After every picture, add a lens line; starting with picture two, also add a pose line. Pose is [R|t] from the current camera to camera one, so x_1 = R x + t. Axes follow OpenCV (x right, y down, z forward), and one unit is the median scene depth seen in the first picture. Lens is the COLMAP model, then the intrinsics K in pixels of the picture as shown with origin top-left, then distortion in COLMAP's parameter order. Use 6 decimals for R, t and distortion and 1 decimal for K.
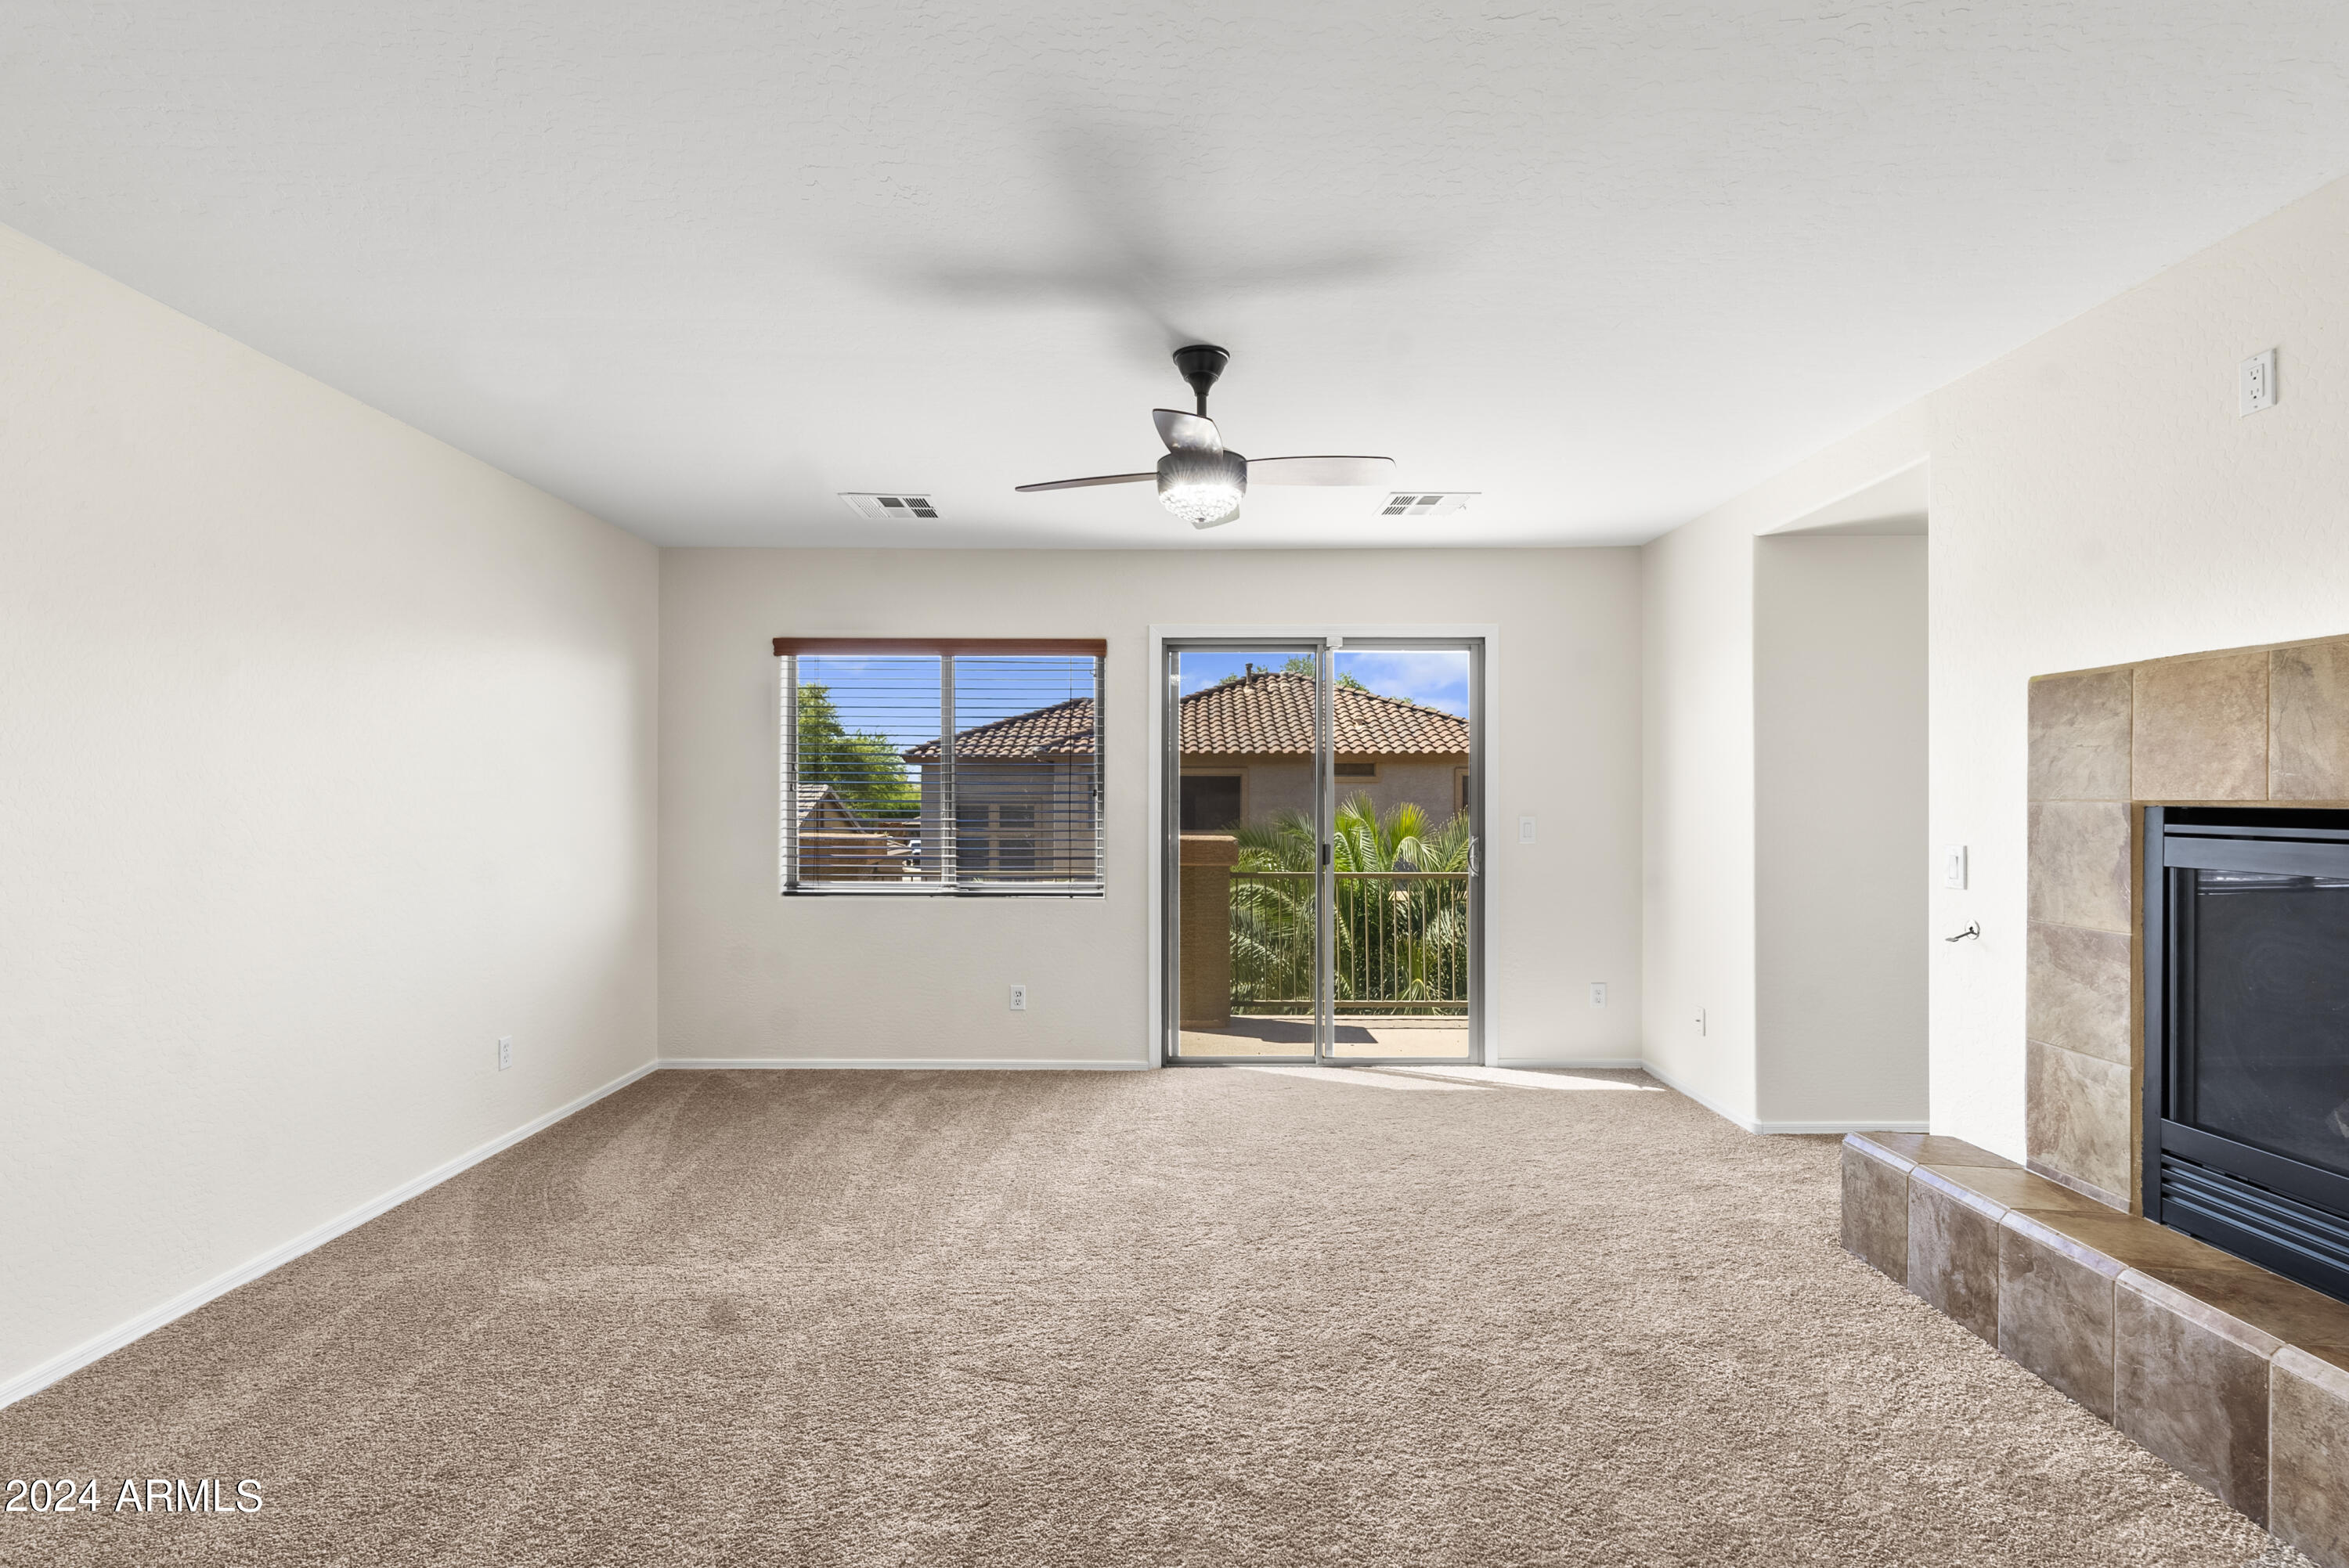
lens RADIAL K [[1074.4, 0, 1112.9], [0, 1074.4, 797.4], [0, 0, 1]] dist [-0.010213, 0.004162]
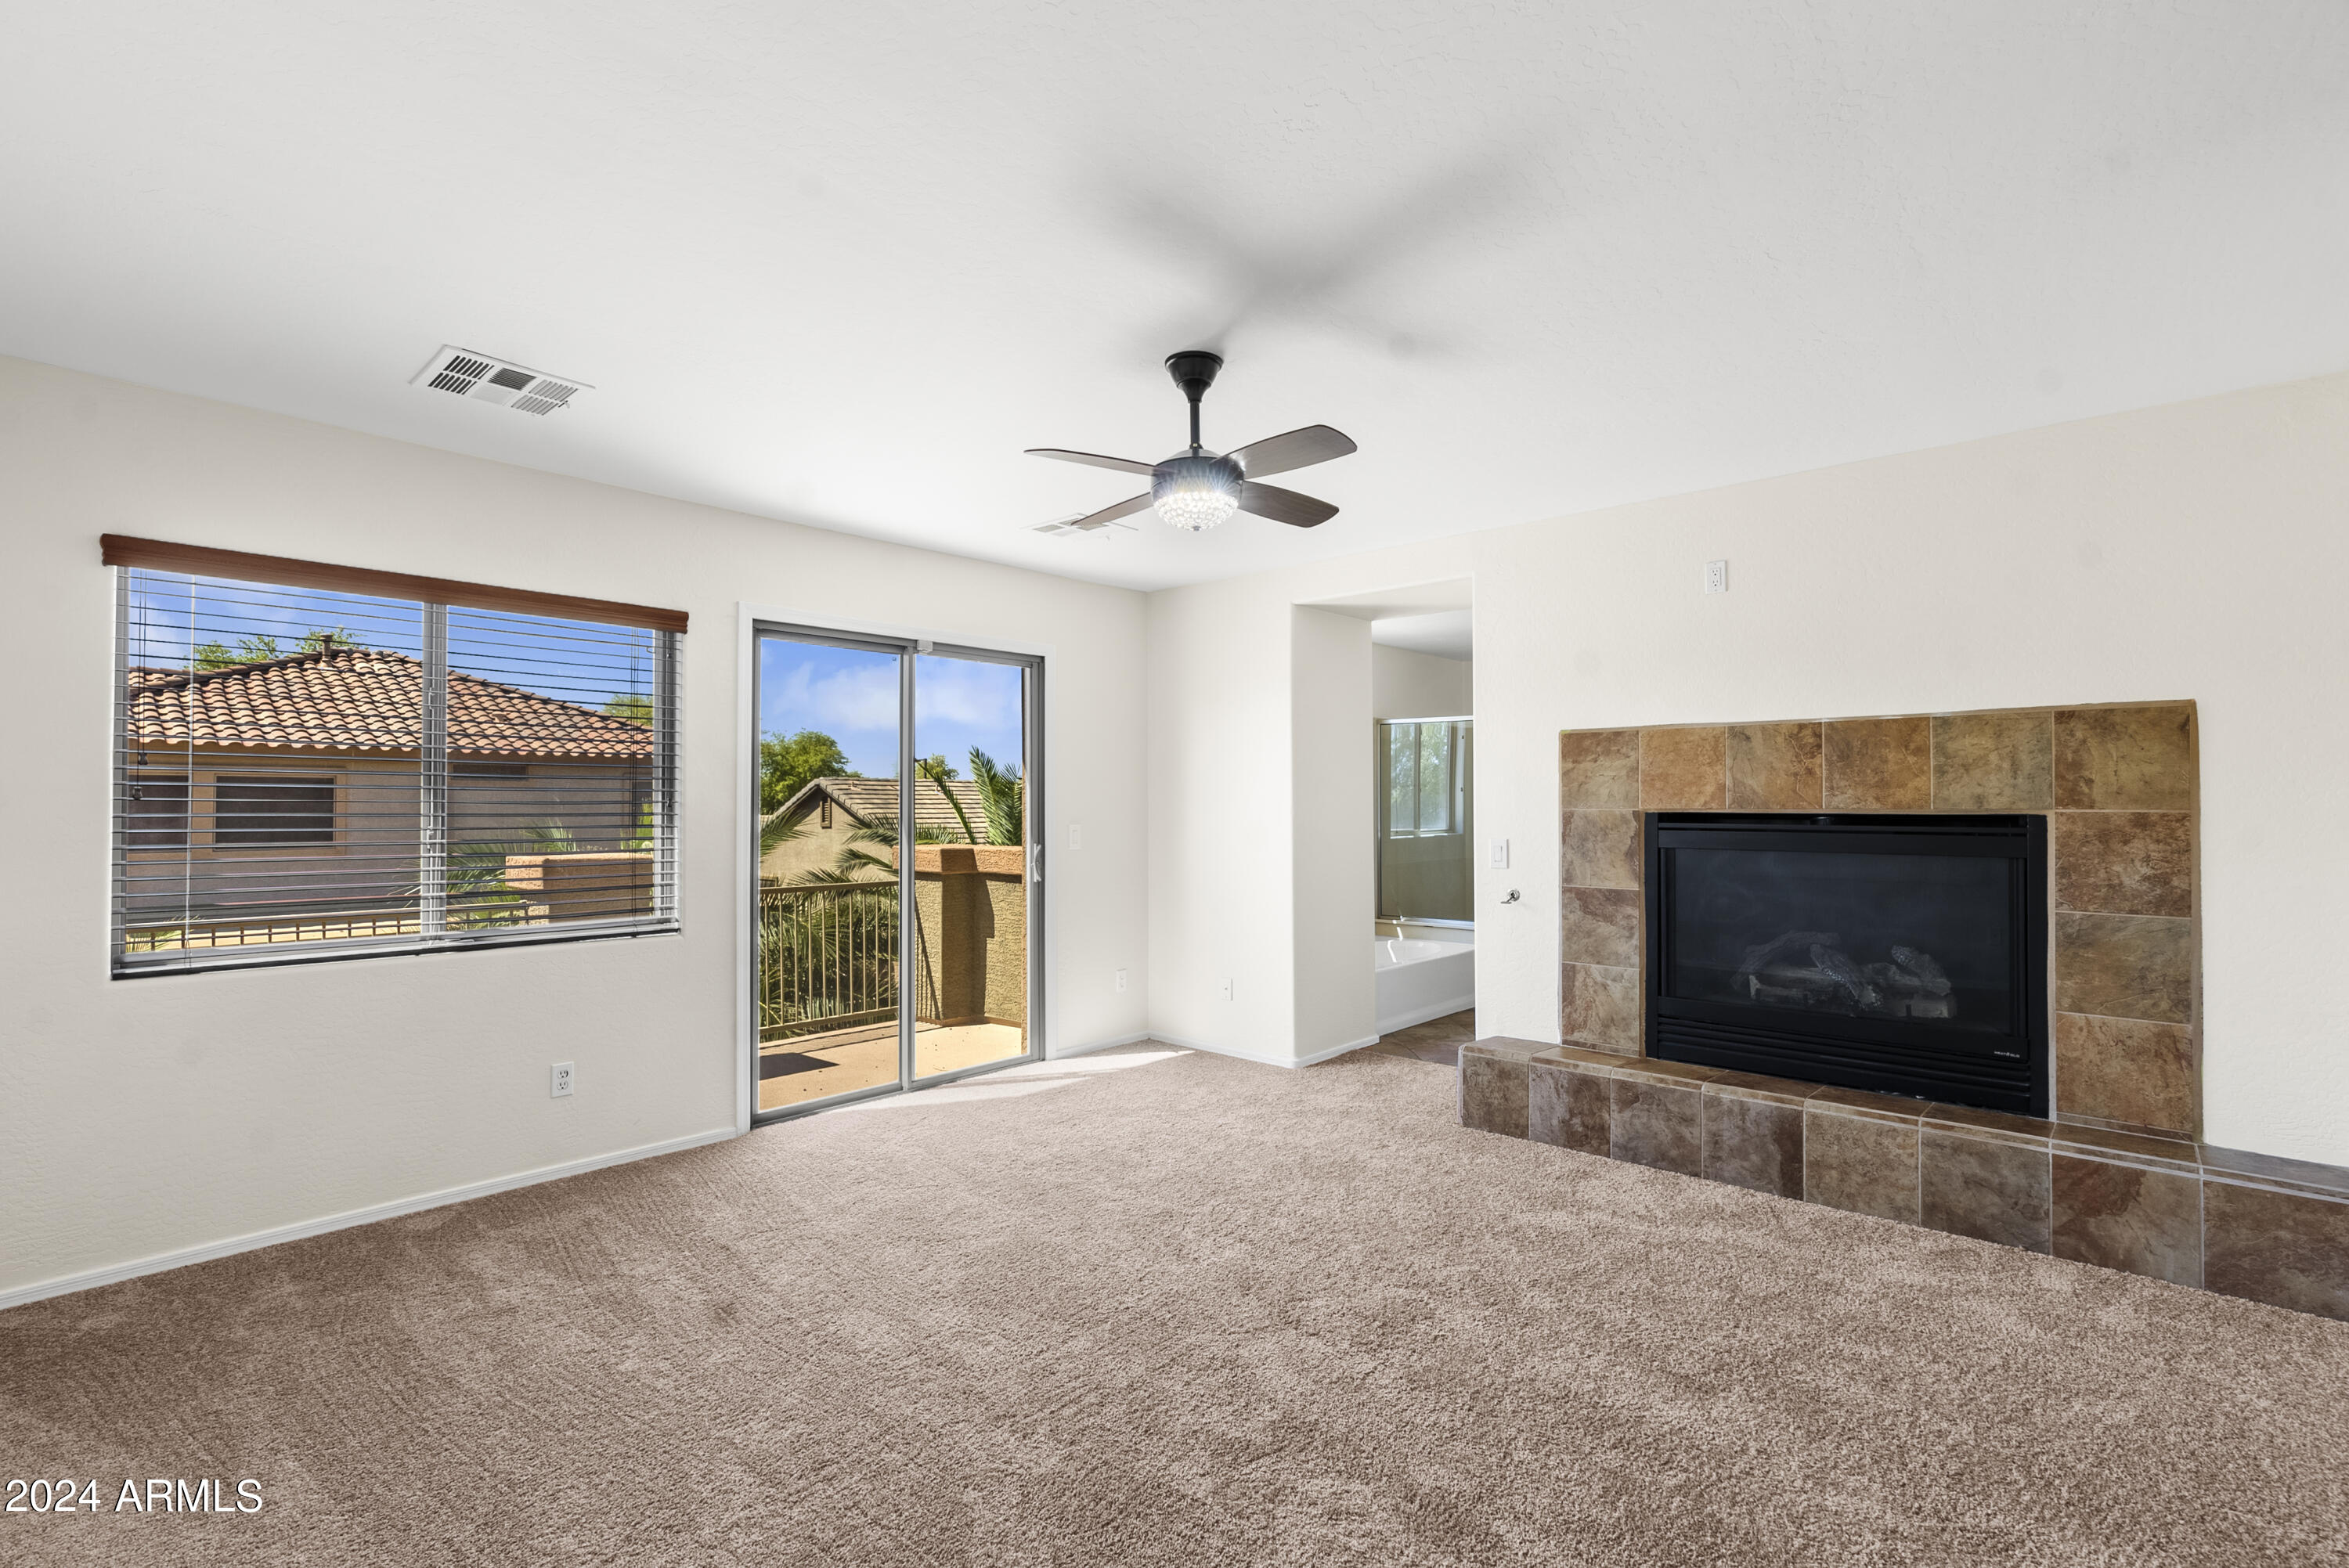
lens RADIAL K [[1074.4, 0, 1159.7], [0, 1074.4, 791.4], [0, 0, 1]] dist [-0.010213, 0.004162]
pose [[0.668296, 0.007675, 0.743856, -0.730694], [0.001368, 0.999932, -0.011546, -0.005817], [-0.743894, 0.008733, 0.668240, 0.400823]]
